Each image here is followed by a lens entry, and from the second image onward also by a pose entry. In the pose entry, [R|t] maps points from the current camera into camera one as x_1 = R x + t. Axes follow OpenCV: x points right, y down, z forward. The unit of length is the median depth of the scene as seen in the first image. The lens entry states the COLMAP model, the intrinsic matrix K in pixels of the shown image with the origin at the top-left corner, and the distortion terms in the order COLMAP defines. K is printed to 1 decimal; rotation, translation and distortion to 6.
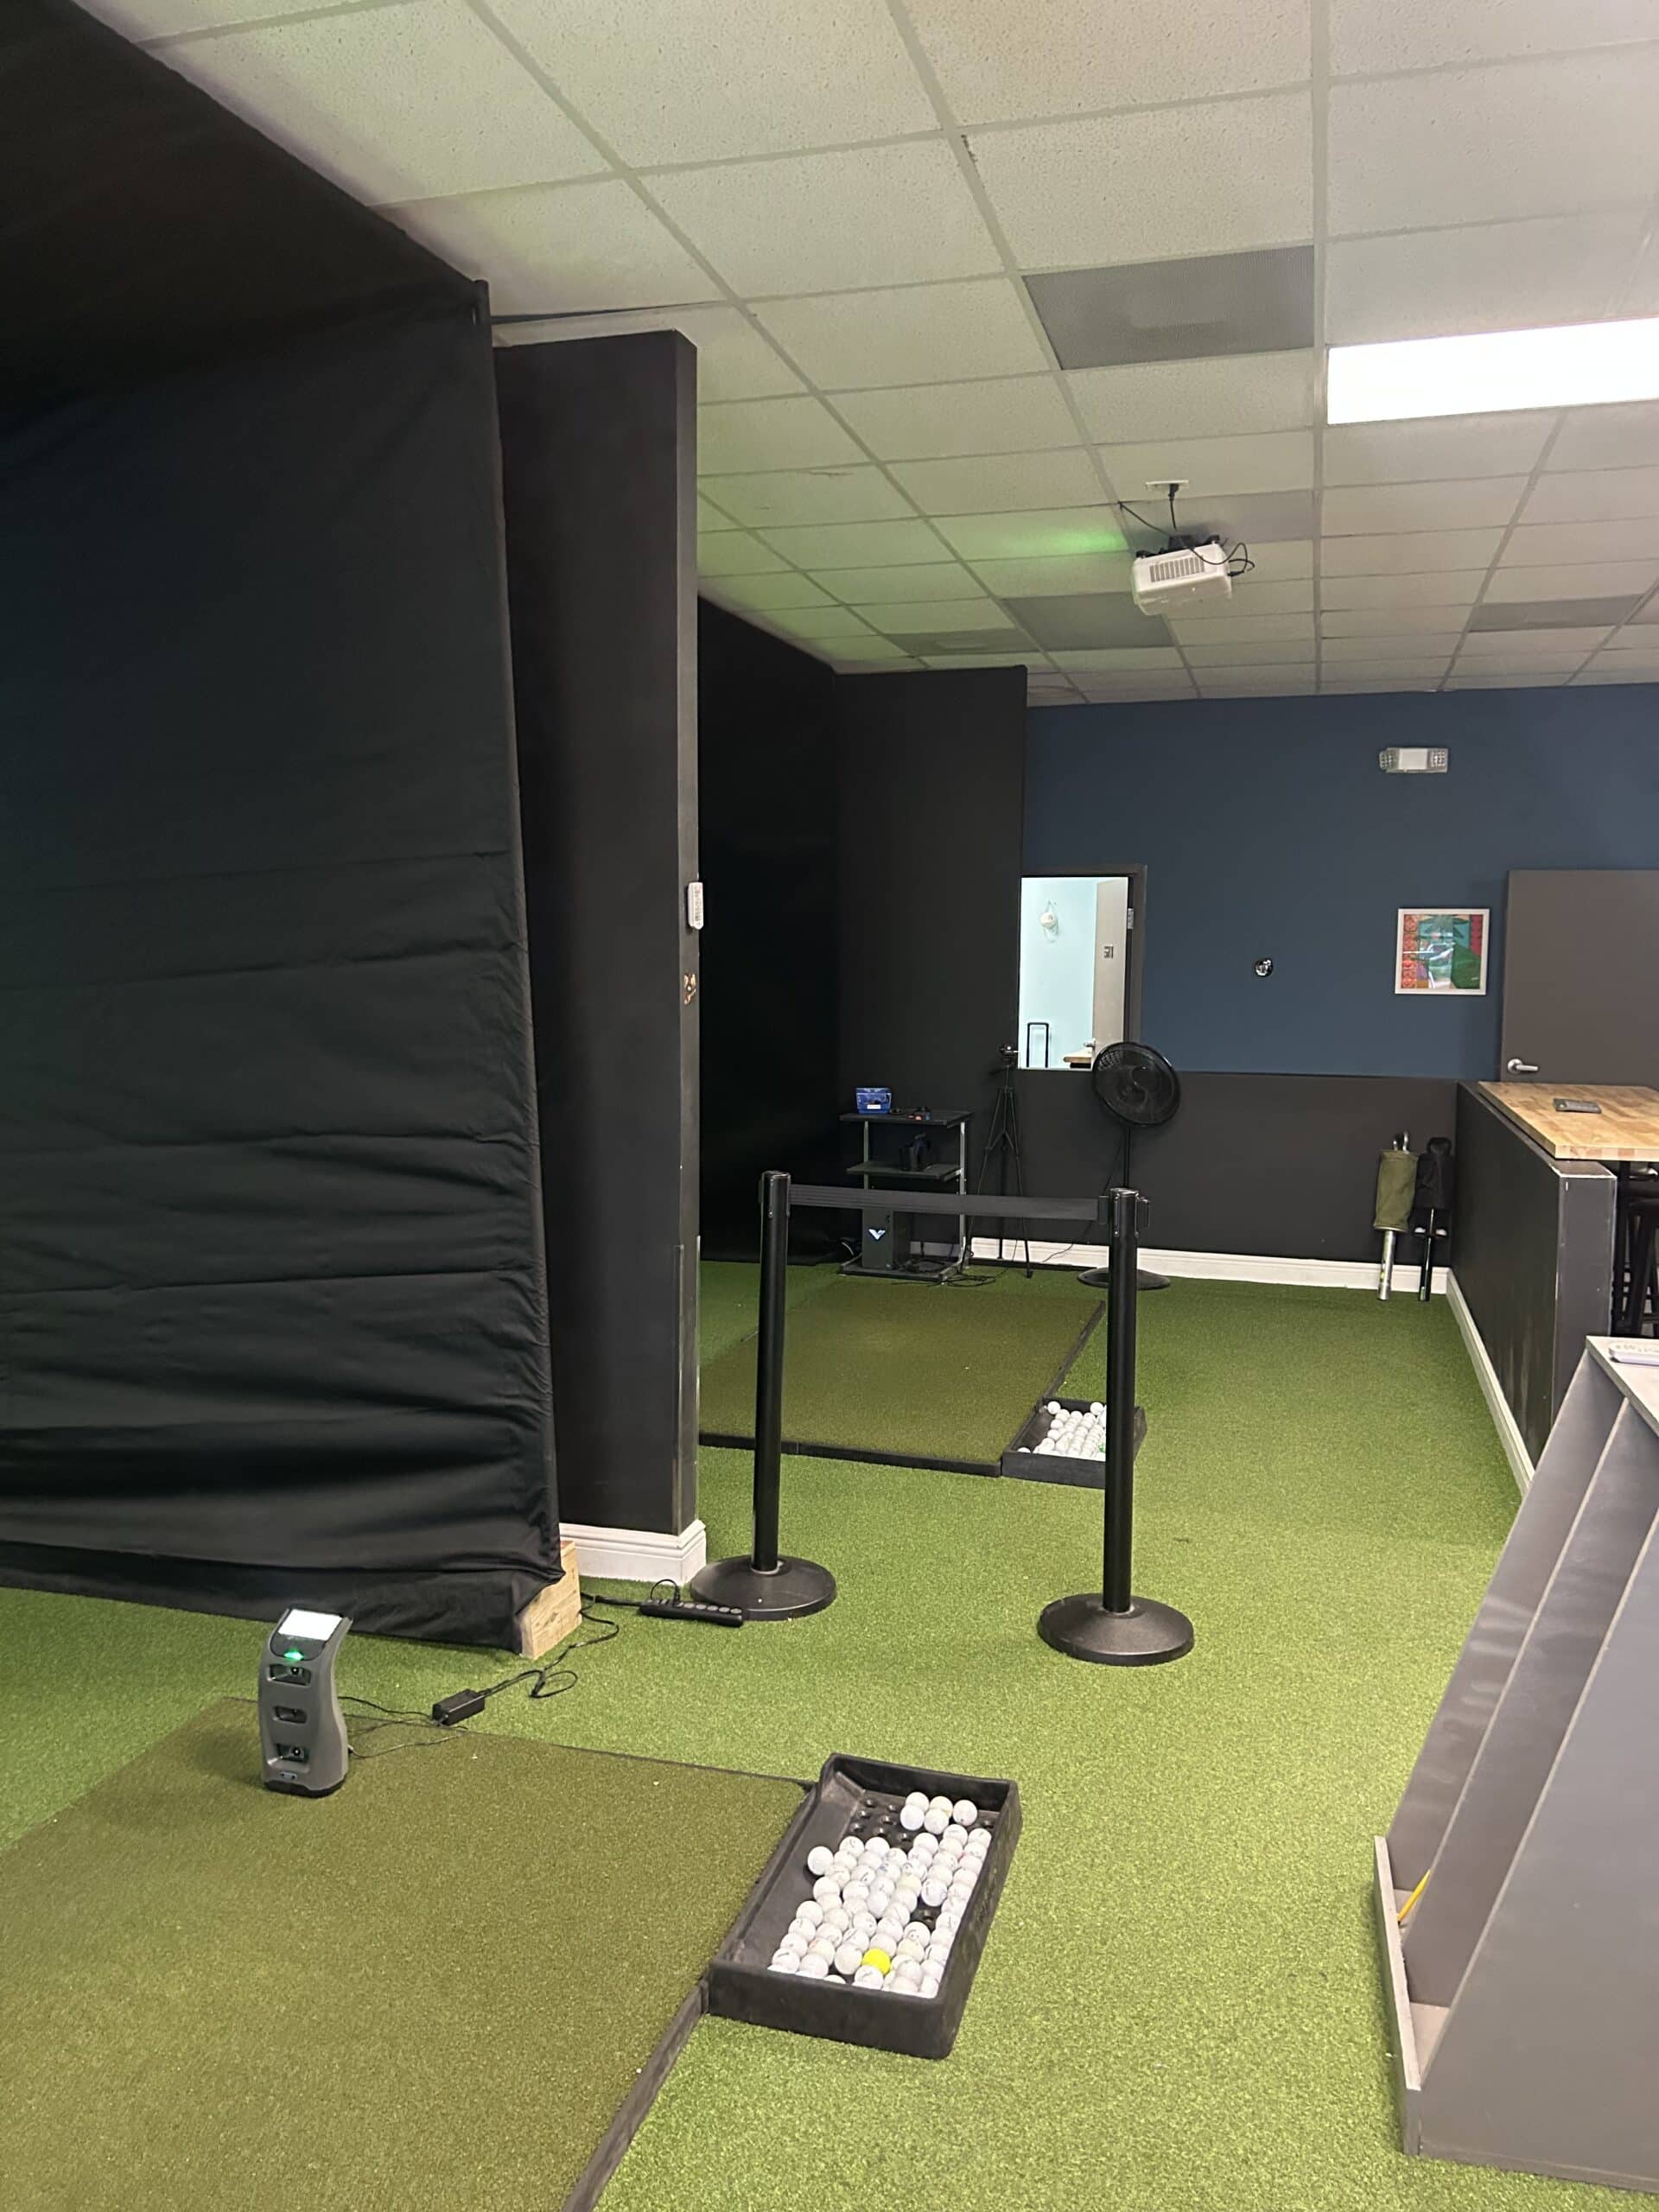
lens RADIAL K [[1672.3, 0, 827.5], [0, 1672.3, 1148.4], [0, 0, 1]] dist [0.061776, -0.064375]
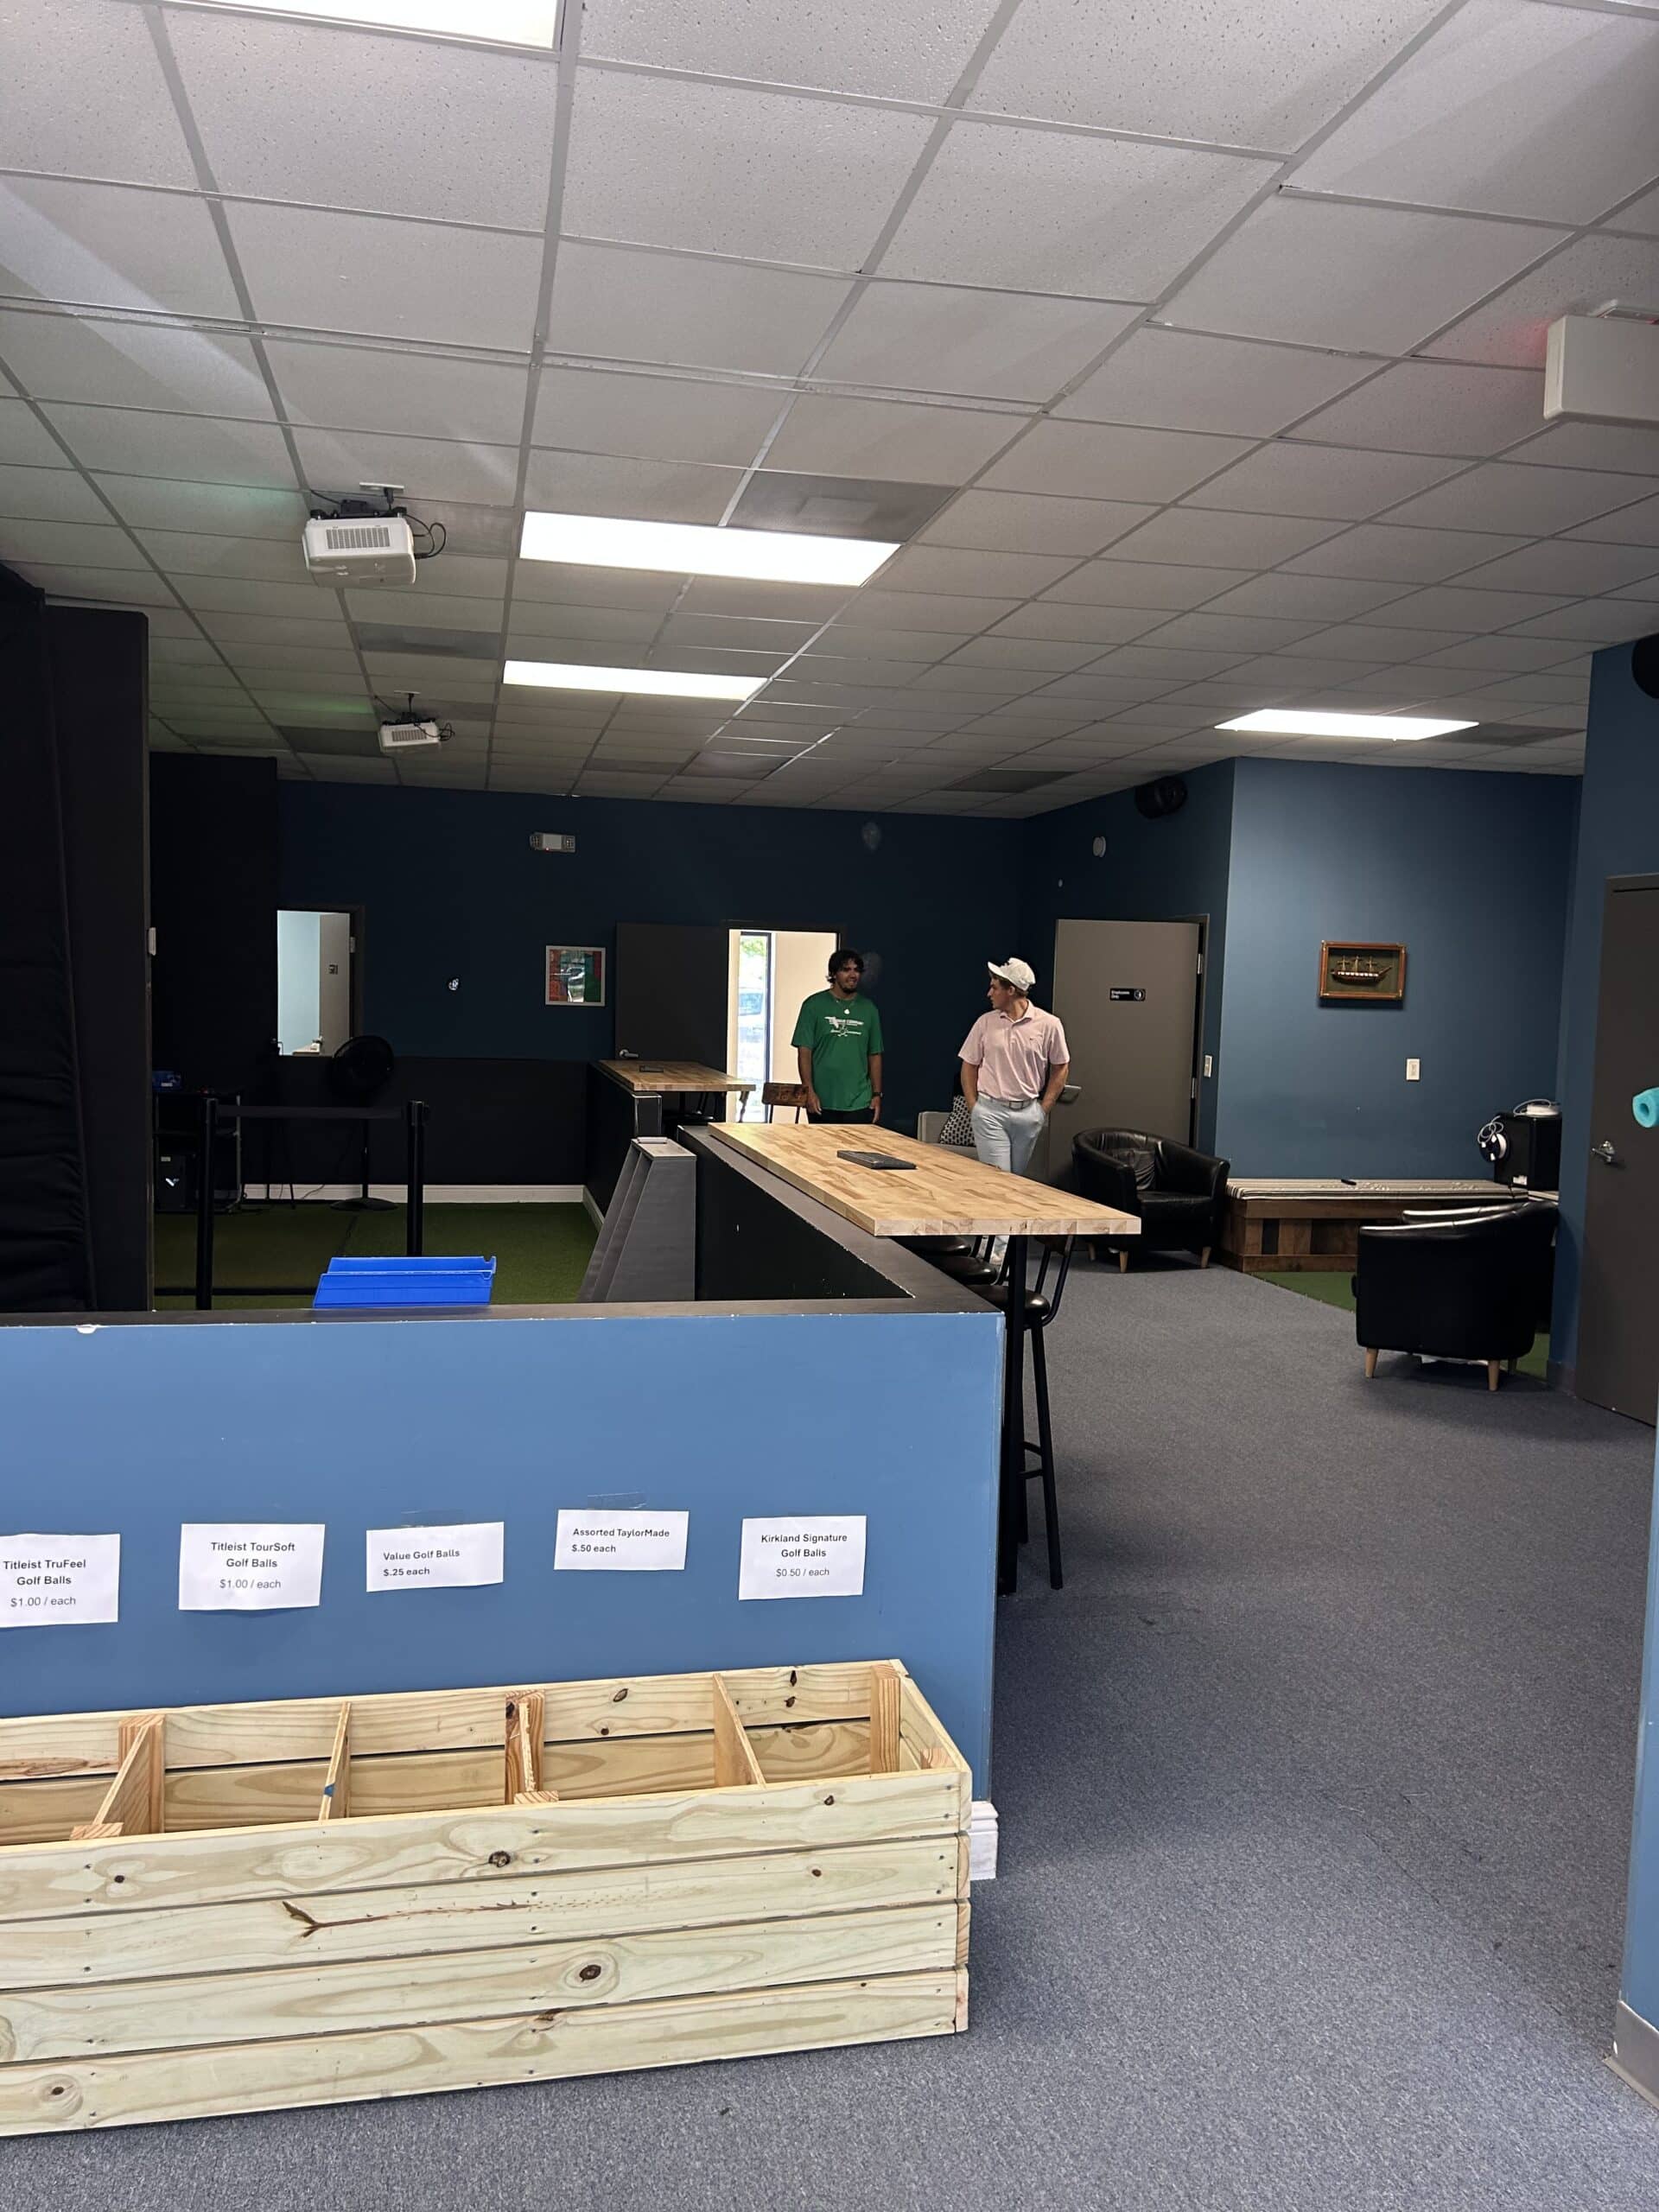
lens RADIAL K [[1672.3, 0, 810.1], [0, 1672.3, 1117.6], [0, 0, 1]] dist [0.061776, -0.064375]
pose [[0.885073, -0.018569, 0.465082, -0.138551], [0.030862, 0.999346, -0.018833, 0.040897], [-0.464428, 0.031022, 0.885067, -0.390184]]
